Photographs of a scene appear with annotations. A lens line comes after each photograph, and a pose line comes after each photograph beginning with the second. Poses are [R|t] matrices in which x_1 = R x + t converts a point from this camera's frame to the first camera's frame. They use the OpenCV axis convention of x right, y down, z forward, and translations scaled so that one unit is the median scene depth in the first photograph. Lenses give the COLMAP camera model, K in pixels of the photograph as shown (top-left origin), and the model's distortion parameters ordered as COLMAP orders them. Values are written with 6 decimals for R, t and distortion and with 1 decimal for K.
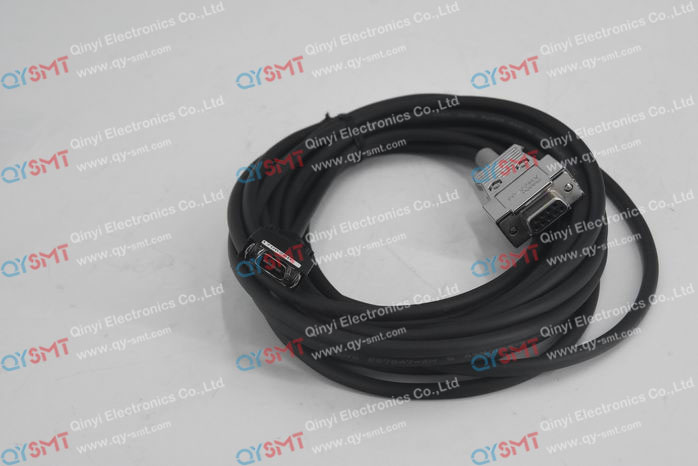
lens RADIAL K [[930.4, 0, 349.7], [0, 930.4, 234.6], [0, 0, 1]] dist [-0.005868, 0.000000]
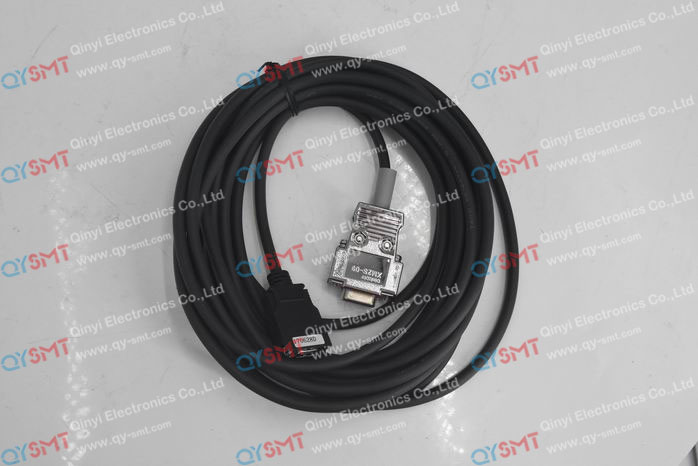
lens RADIAL K [[931.8, 0, 349.7], [0, 931.8, 231.9], [0, 0, 1]] dist [-0.017336, 0.000000]
pose [[1.000000, 0.000606, 0.000037, 0.000057], [-0.000606, 1.000000, -0.000421, 0.132734], [-0.000037, 0.000421, 1.000000, -0.000252]]
